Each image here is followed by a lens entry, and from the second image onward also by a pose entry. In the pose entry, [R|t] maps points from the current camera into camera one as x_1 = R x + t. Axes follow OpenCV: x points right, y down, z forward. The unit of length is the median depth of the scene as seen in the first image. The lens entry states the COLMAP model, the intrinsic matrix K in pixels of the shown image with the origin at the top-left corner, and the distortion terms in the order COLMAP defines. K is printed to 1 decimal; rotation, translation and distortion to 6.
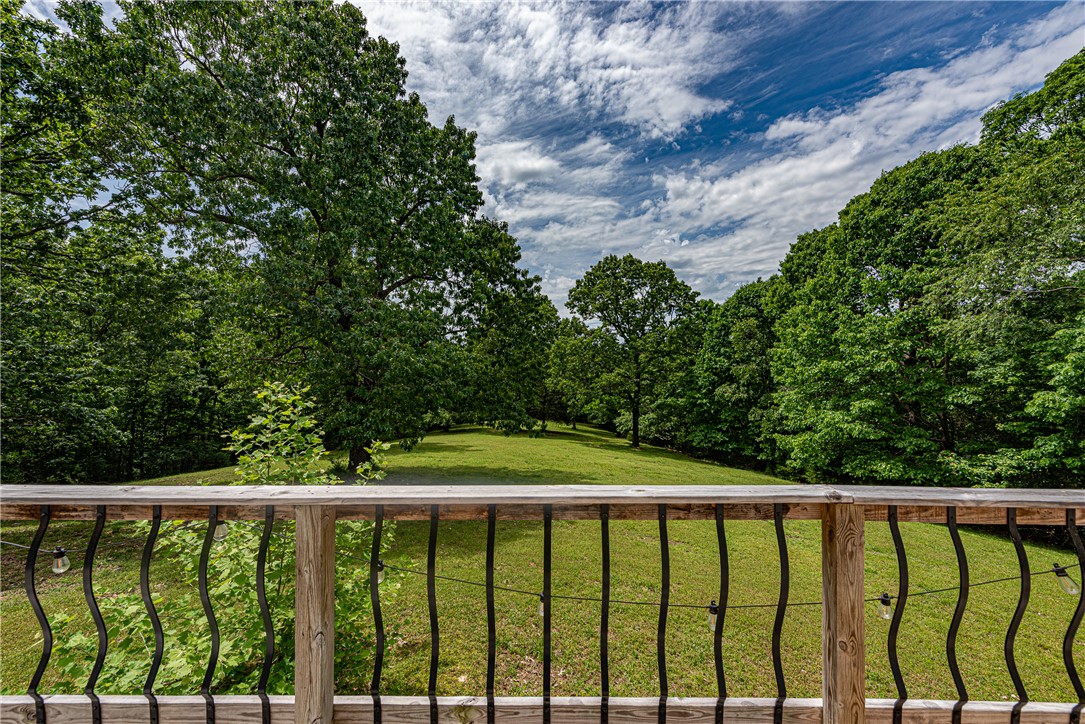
lens RADIAL K [[446.5, 0, 542.5], [0, 446.5, 365.0], [0, 0, 1]] dist [0.008429, -0.000958]
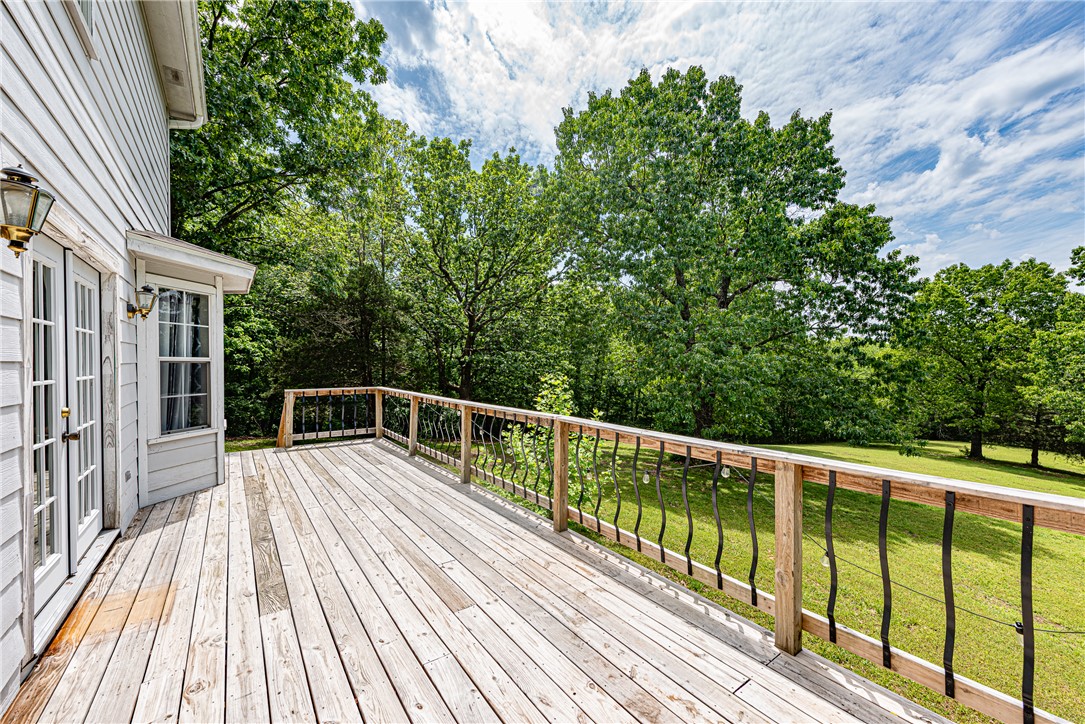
lens RADIAL K [[446.5, 0, 544.5], [0, 446.5, 363.6], [0, 0, 1]] dist [0.008429, -0.000958]
pose [[0.568809, -0.000322, -0.822469, 0.277546], [-0.006417, 0.999968, -0.004829, 0.002788], [0.822444, 0.008024, 0.568789, -0.002615]]
